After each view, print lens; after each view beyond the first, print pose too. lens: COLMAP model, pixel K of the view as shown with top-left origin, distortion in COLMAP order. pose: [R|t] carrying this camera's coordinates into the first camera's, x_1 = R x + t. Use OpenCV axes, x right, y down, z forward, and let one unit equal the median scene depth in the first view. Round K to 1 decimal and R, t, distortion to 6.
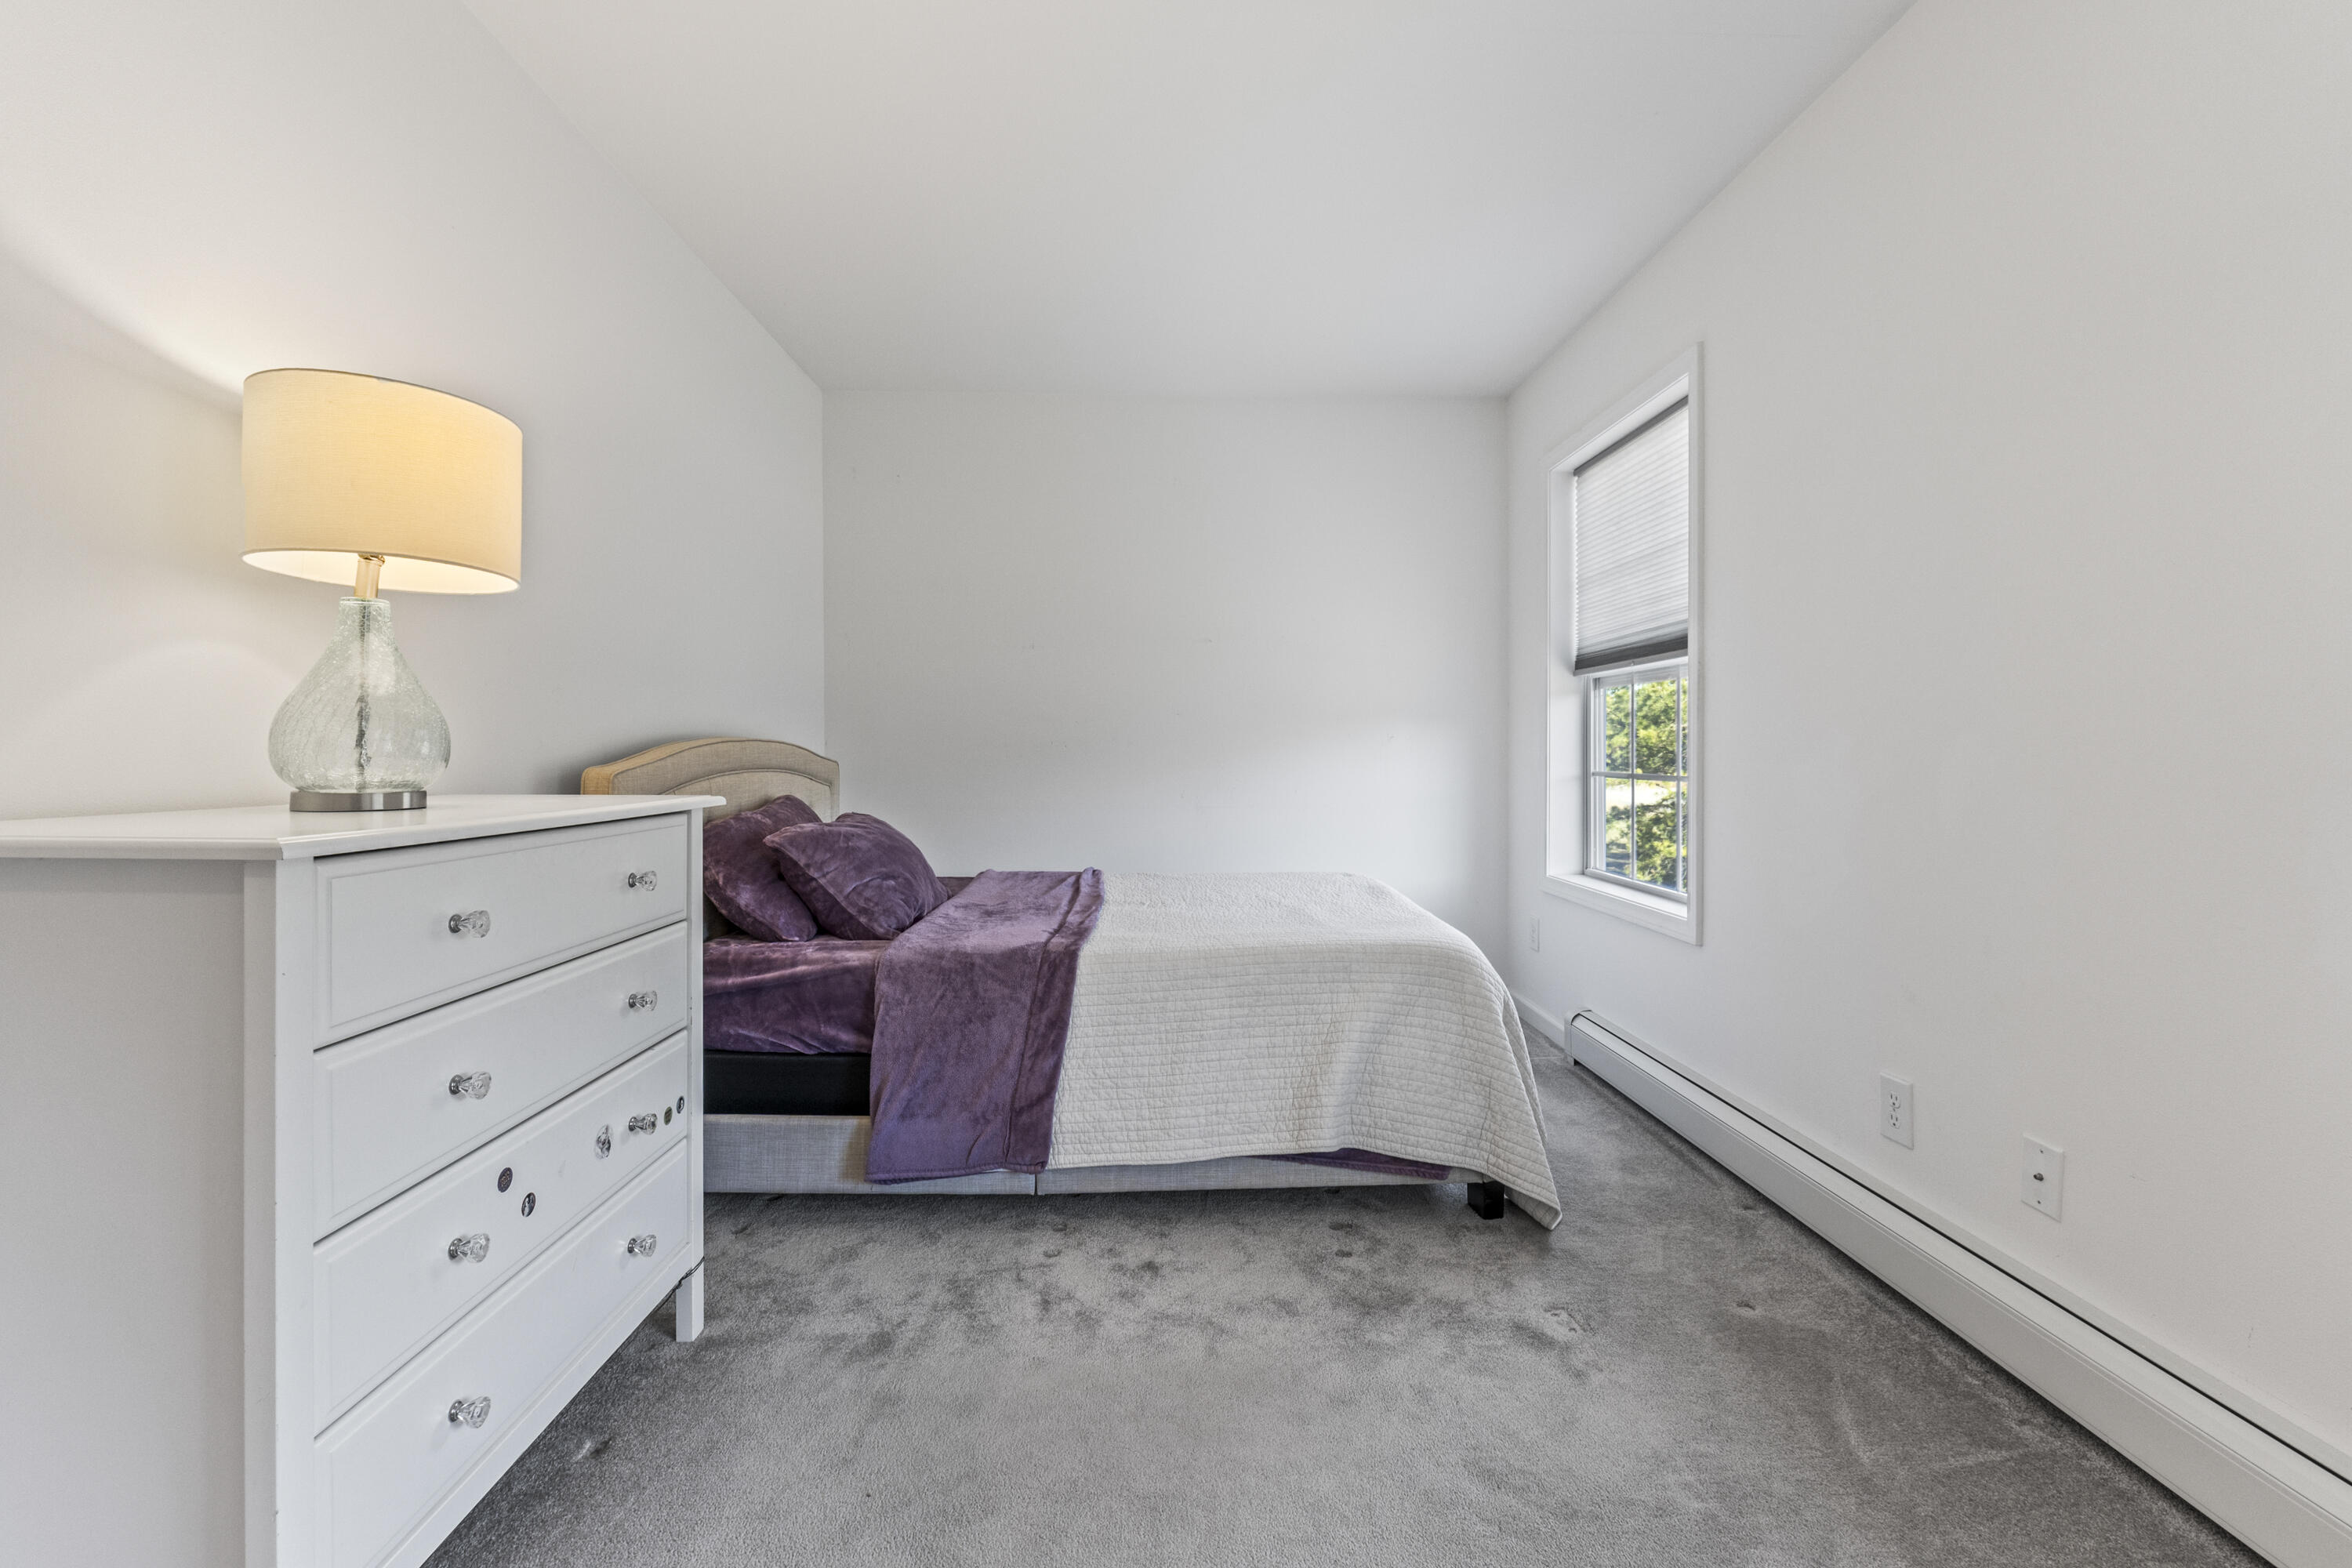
lens RADIAL K [[987.7, 0, 1175.6], [0, 987.7, 775.2], [0, 0, 1]] dist [-0.001724, -0.000198]
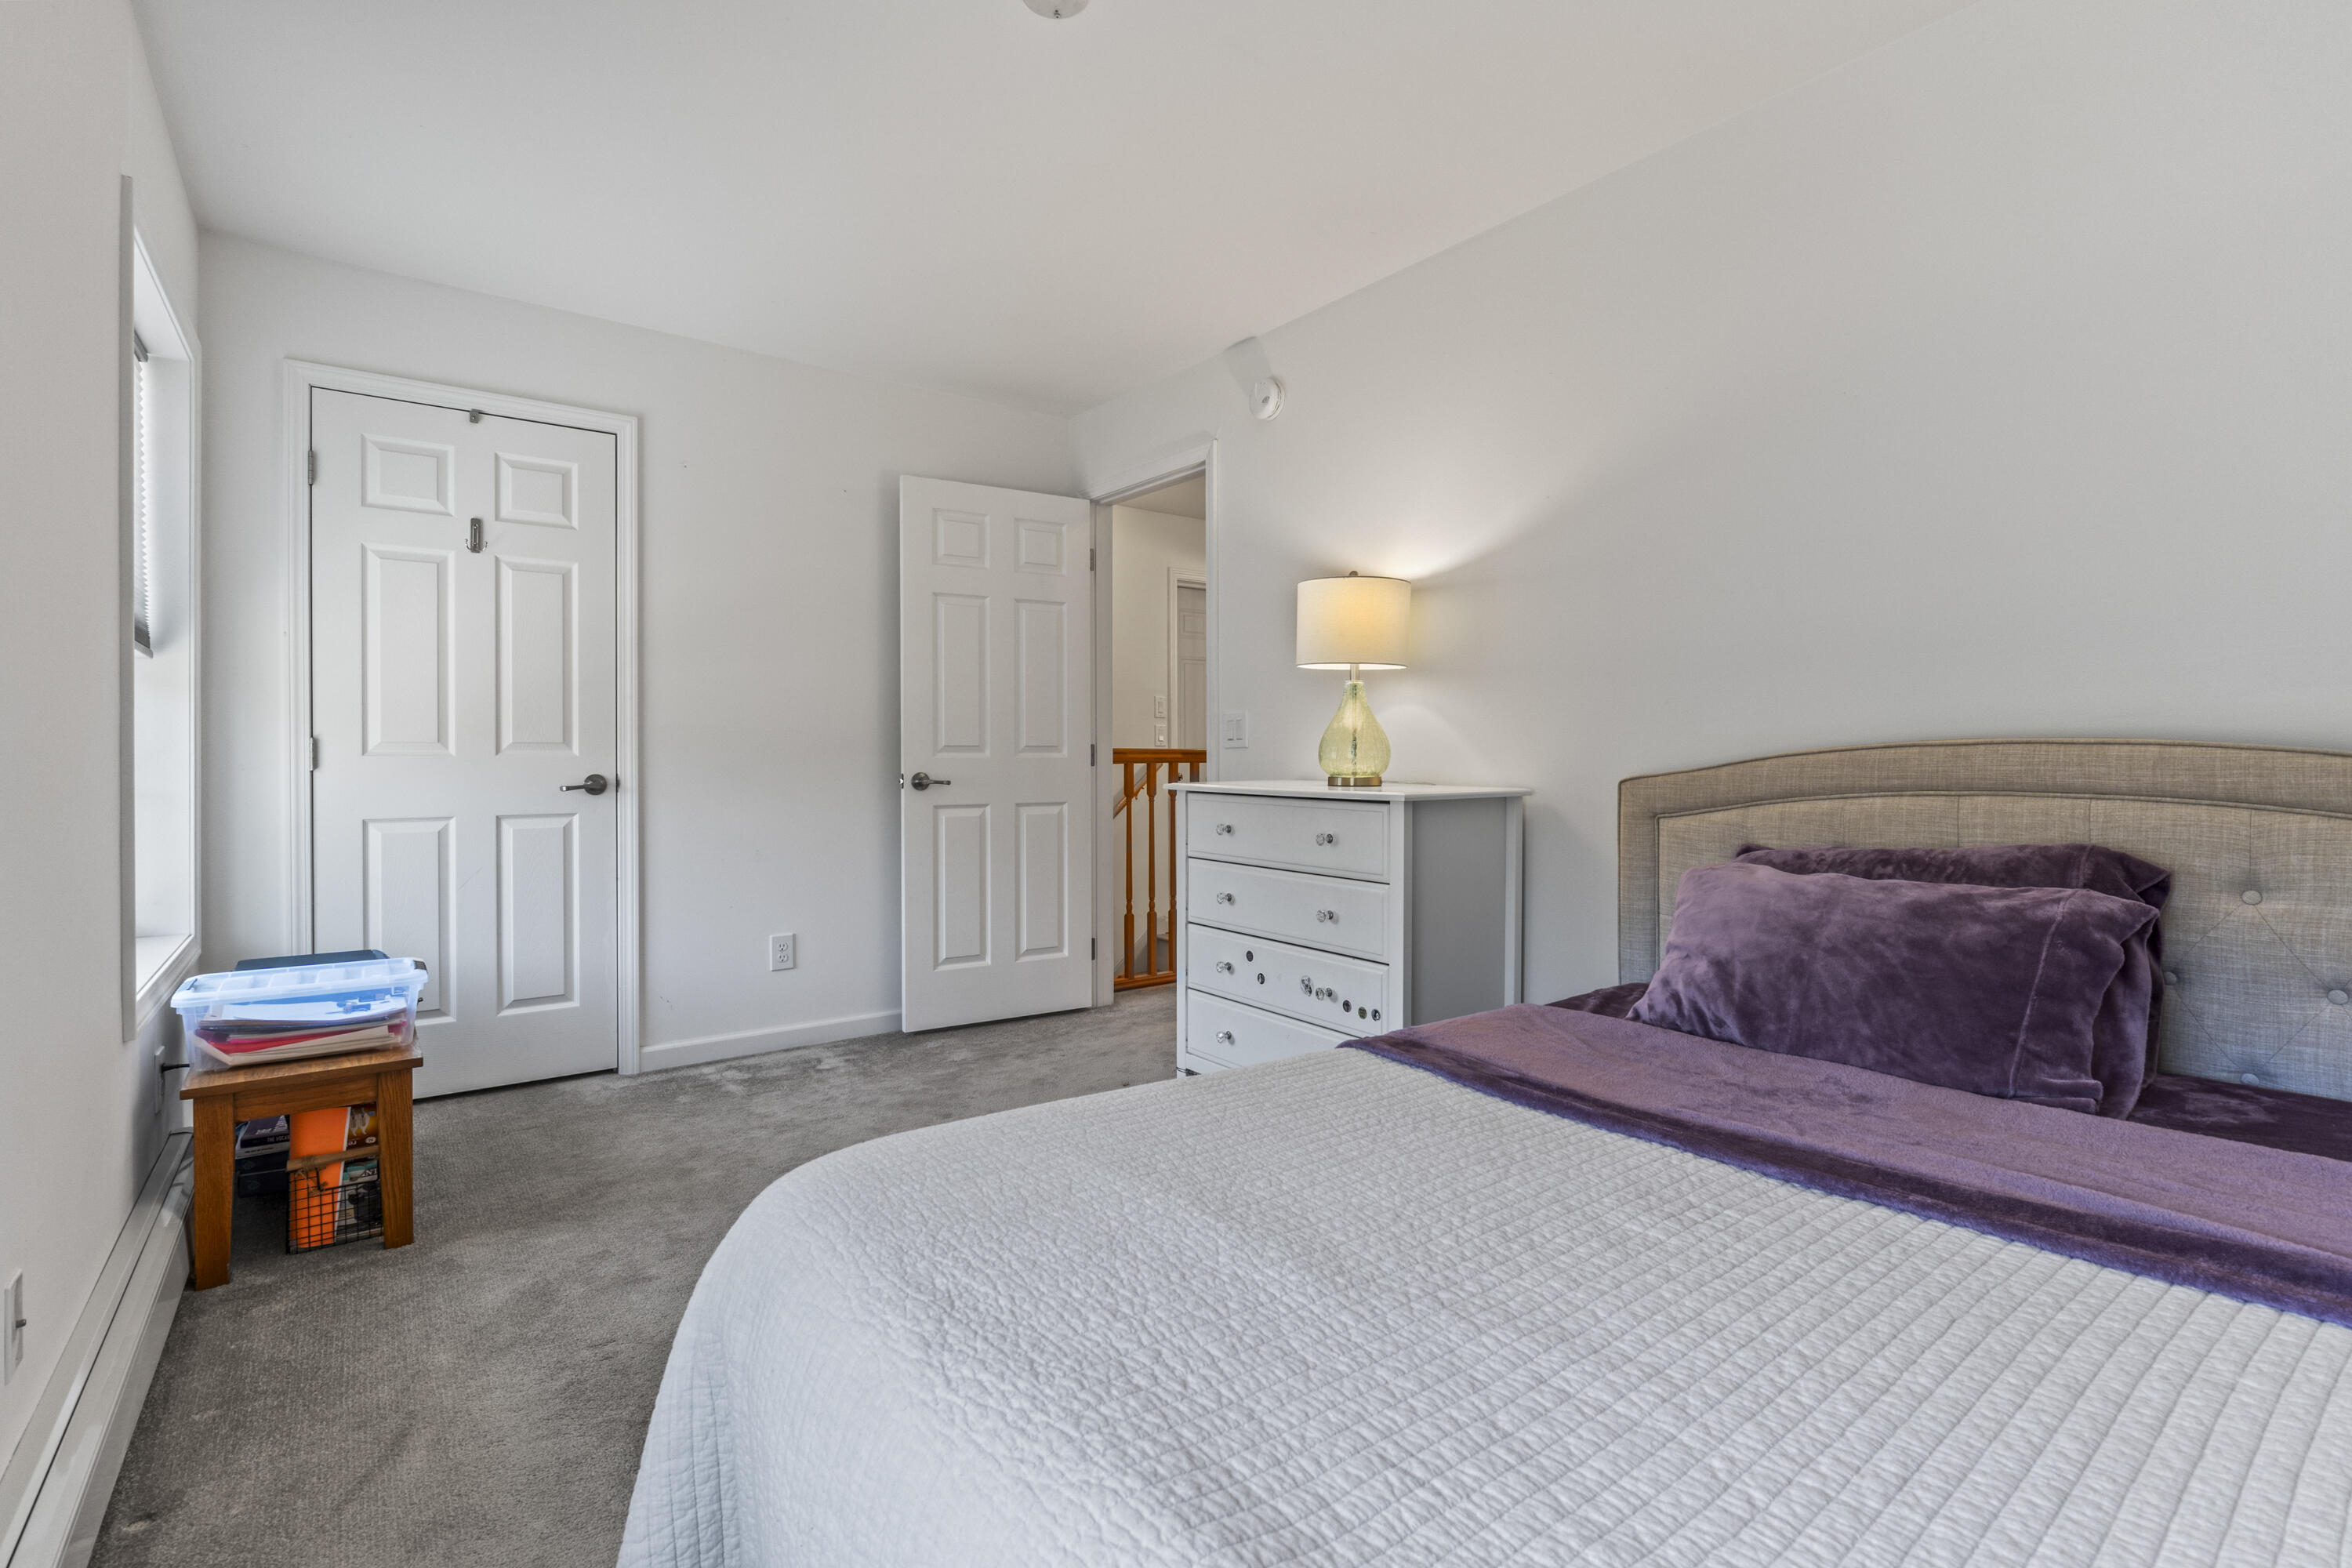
lens RADIAL K [[1054.0, 0, 1181.7], [0, 1054.0, 771.8], [0, 0, 1]] dist [0.019618, 0.000358]
pose [[-0.800766, 0.000104, -0.598978, 0.807418], [-0.008850, 0.999889, 0.012005, -0.015602], [0.598912, 0.014914, -0.800676, 2.735678]]
